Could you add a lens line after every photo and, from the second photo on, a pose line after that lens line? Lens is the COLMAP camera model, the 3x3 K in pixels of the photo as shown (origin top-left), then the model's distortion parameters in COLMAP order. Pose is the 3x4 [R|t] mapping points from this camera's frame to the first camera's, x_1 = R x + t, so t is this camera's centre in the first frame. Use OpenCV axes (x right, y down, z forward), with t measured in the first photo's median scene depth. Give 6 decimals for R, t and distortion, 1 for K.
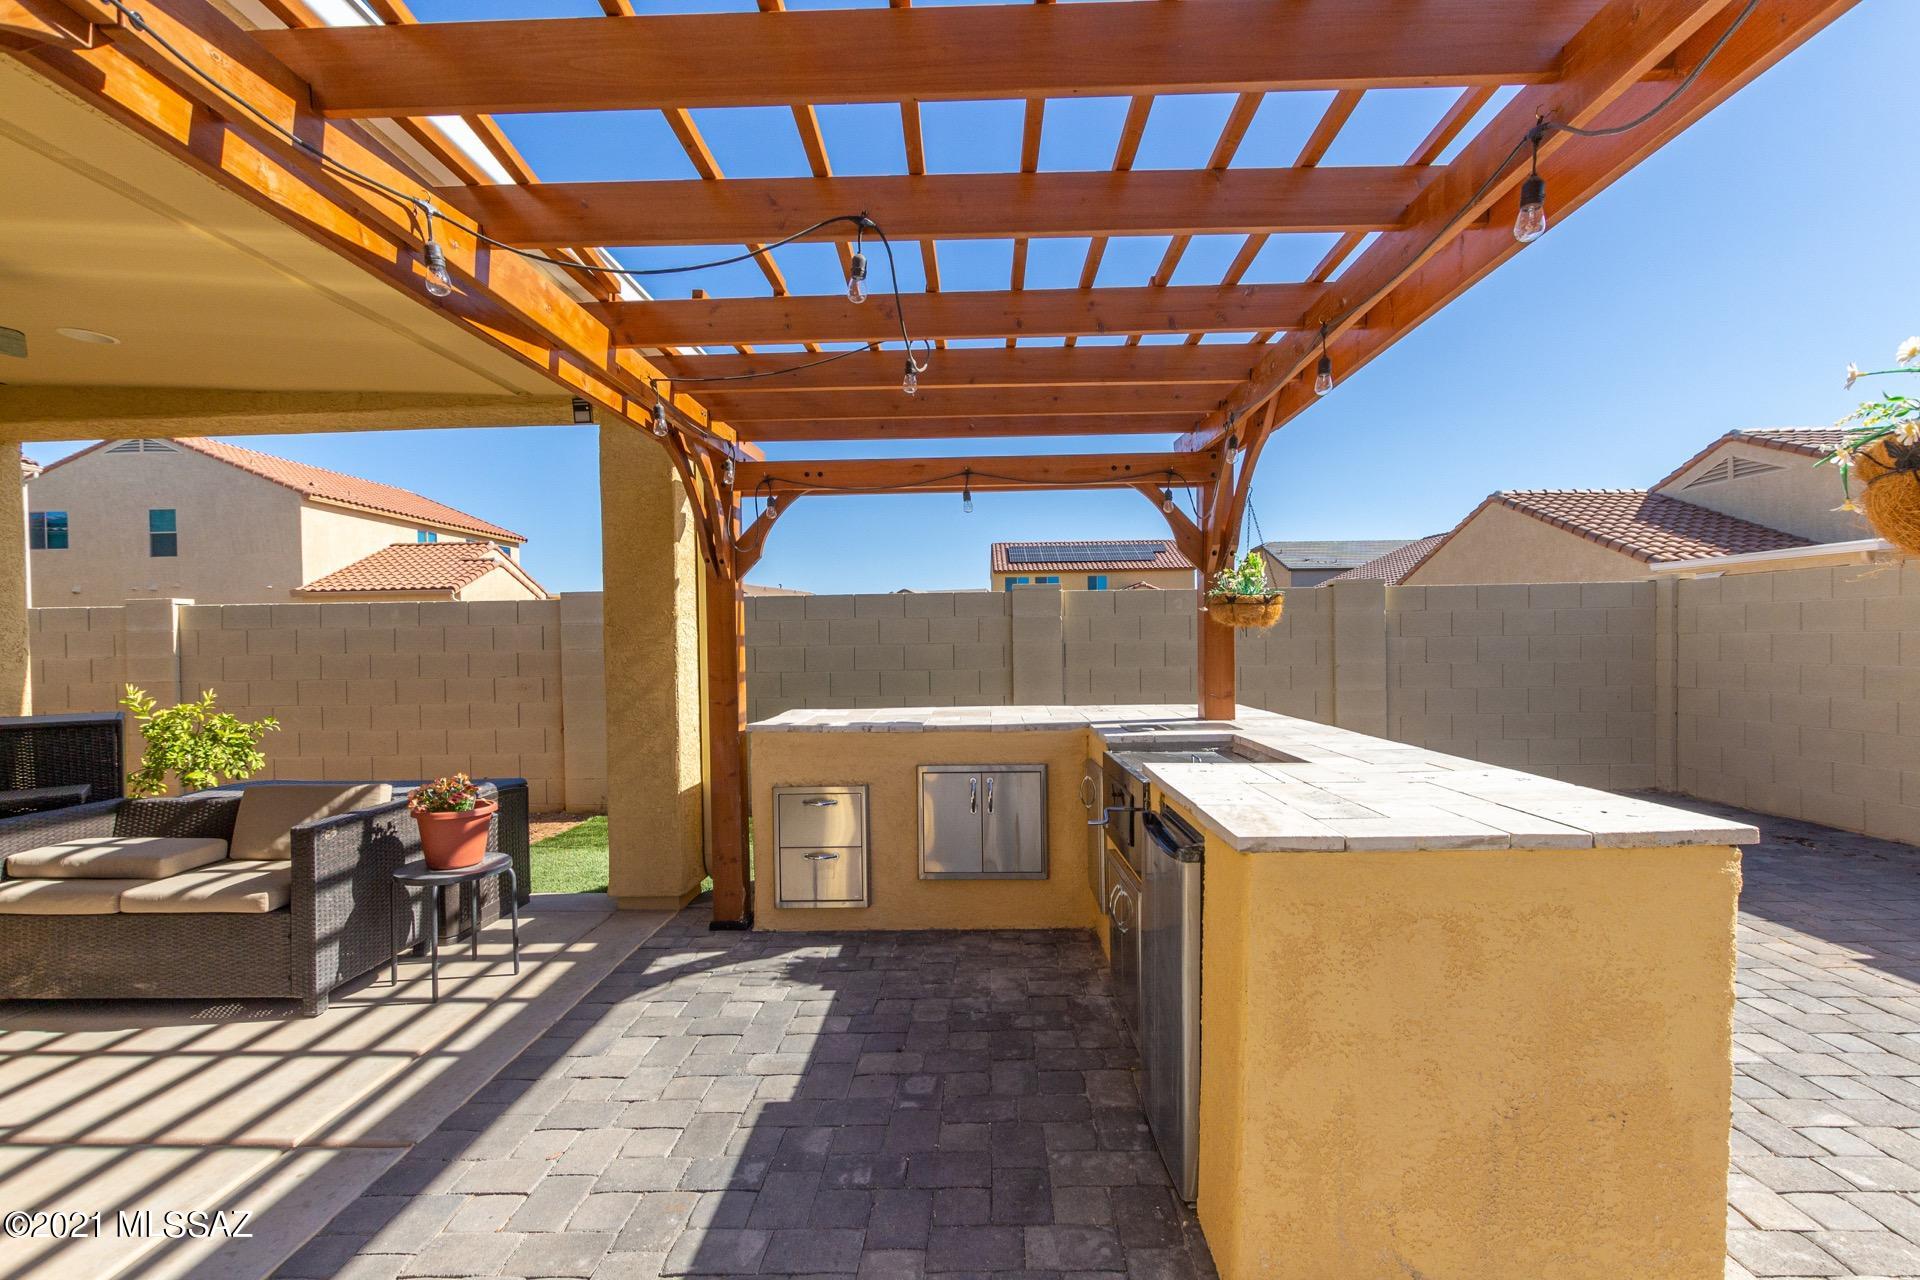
lens RADIAL K [[870.6, 0, 969.1], [0, 870.6, 650.6], [0, 0, 1]] dist [0.009376, -0.006640]
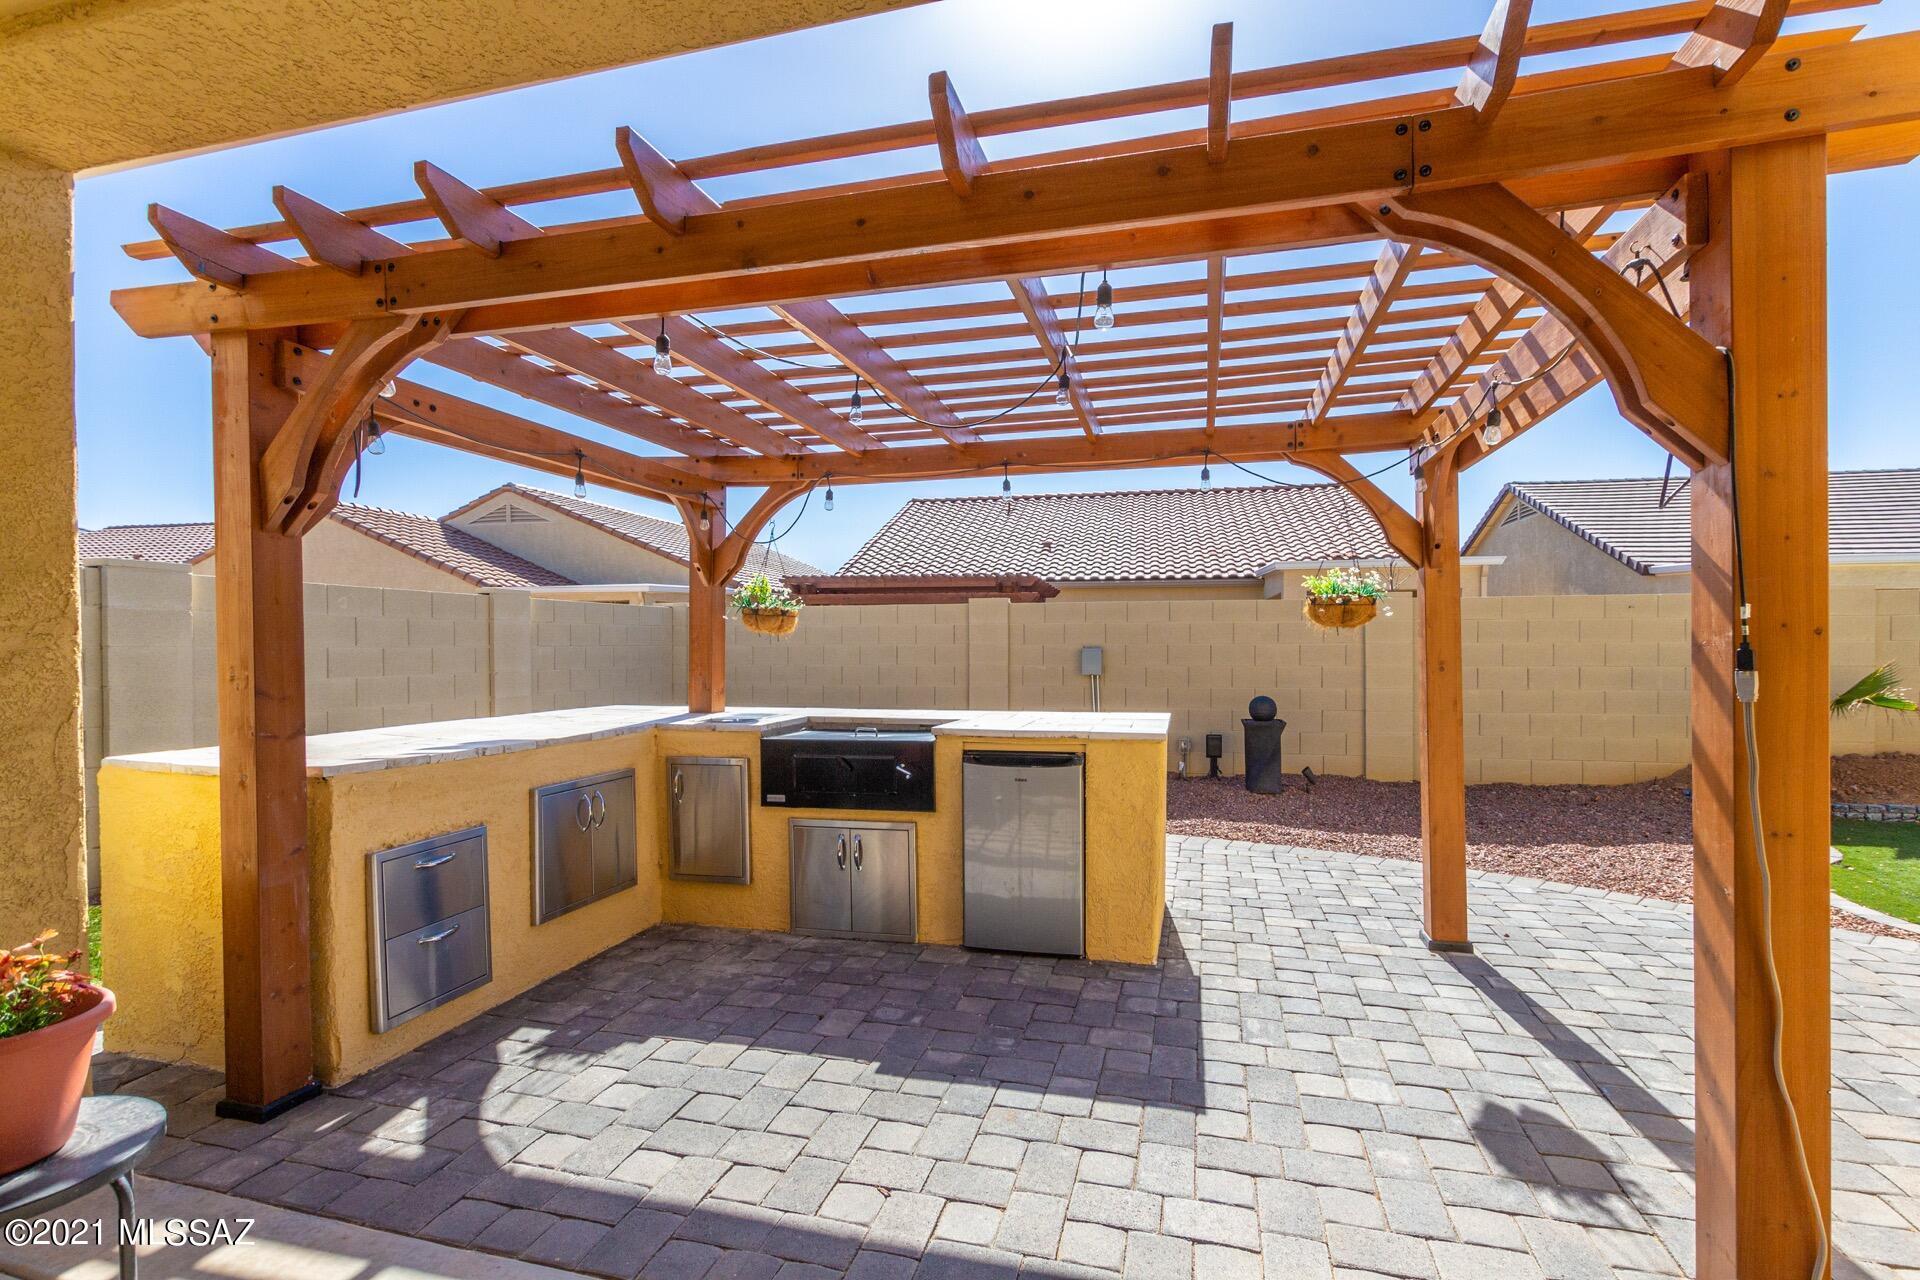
lens RADIAL K [[870.6, 0, 969.1], [0, 870.6, 650.6], [0, 0, 1]] dist [0.009376, -0.006640]
pose [[0.237974, 0.007309, 0.971244, -0.719547], [0.010135, 0.999899, -0.010008, 0.011000], [-0.971219, 0.012225, 0.237876, 0.368268]]
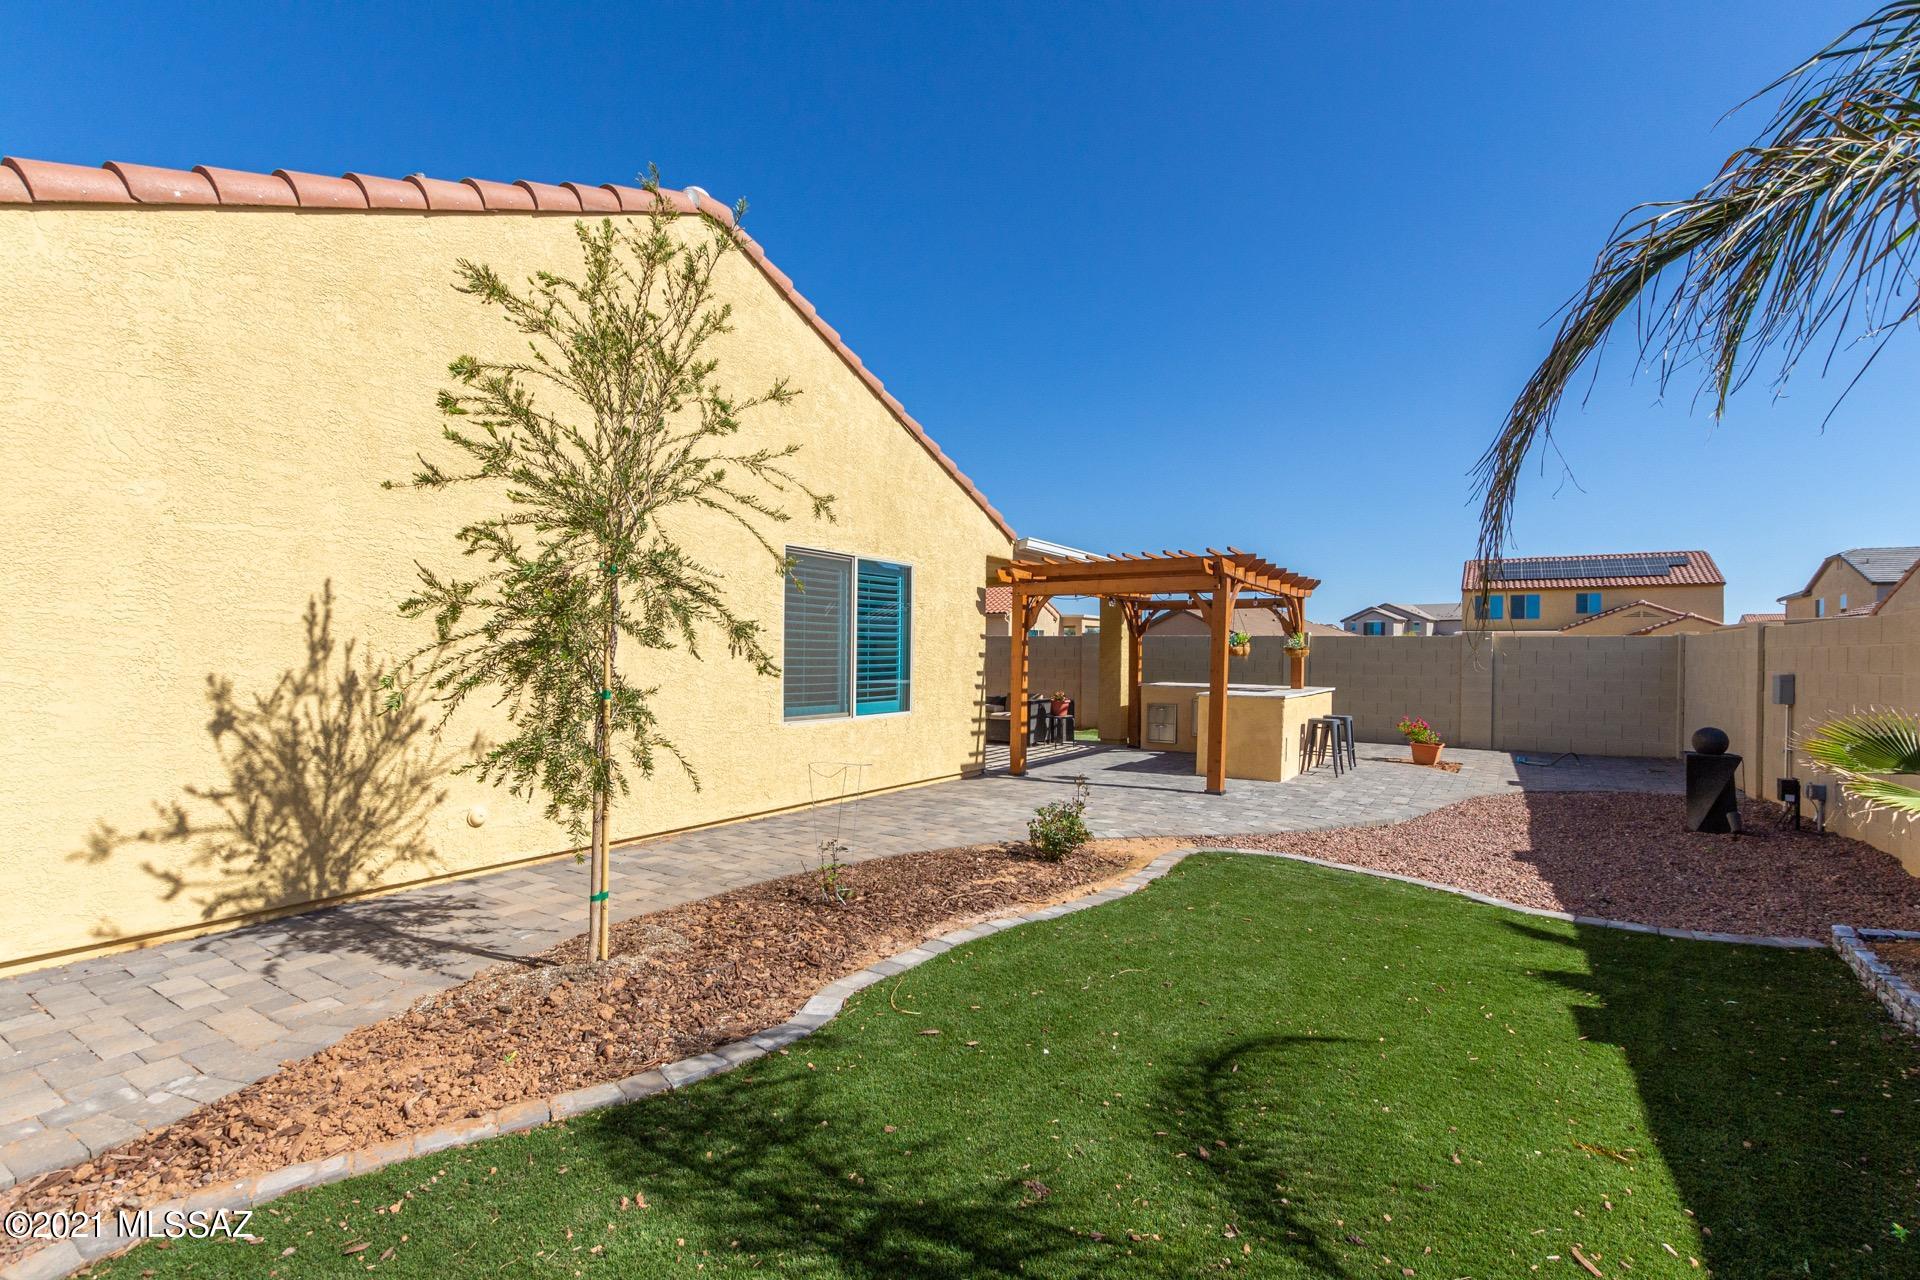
lens RADIAL K [[870.6, 0, 969.1], [0, 870.6, 650.6], [0, 0, 1]] dist [0.009376, -0.006640]
pose [[0.852882, 0.019723, -0.521731, 0.798960], [-0.027029, 0.999614, -0.006396, 0.000556], [0.521404, 0.019557, 0.853086, -1.874123]]
